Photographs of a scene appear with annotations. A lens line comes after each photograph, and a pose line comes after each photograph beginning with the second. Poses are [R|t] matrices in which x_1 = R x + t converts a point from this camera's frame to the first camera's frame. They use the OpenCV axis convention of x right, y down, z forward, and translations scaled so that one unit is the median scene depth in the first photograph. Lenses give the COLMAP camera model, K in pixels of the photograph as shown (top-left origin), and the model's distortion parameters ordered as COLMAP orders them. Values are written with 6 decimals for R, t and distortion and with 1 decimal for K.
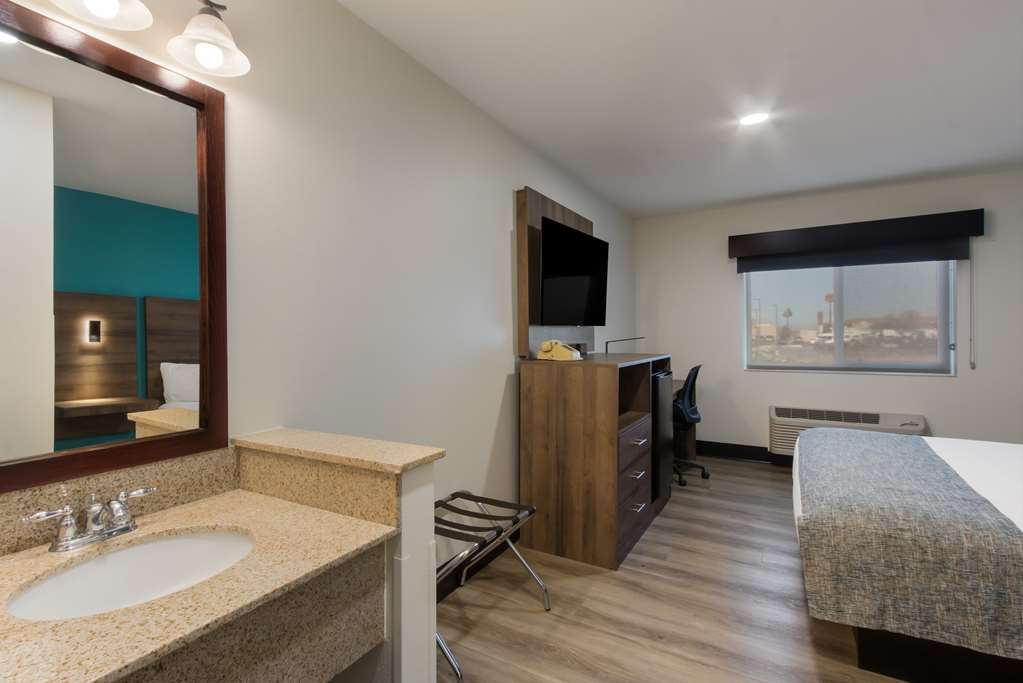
lens RADIAL K [[497.1, 0, 475.4], [0, 497.1, 335.3], [0, 0, 1]] dist [0.012356, 0.001415]
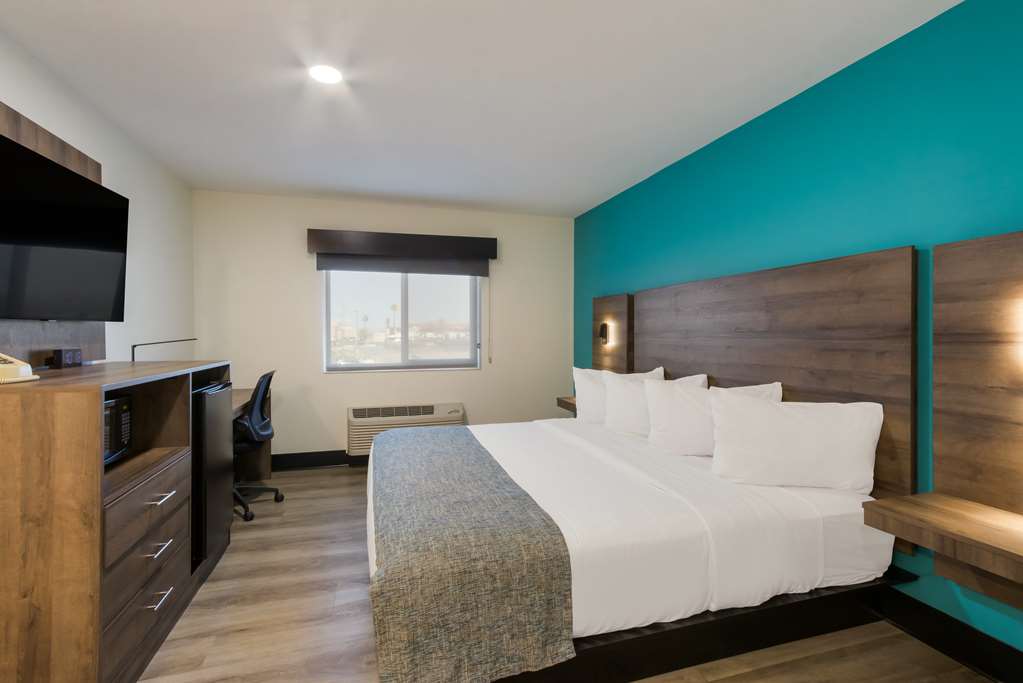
lens RADIAL K [[471.1, 0, 507.9], [0, 471.1, 338.0], [0, 0, 1]] dist [0.011135, 0.000197]
pose [[0.657975, -0.000310, 0.753040, 0.144607], [-0.002148, 0.999995, 0.002289, 0.000817], [-0.753037, -0.003124, 0.657971, 0.224617]]
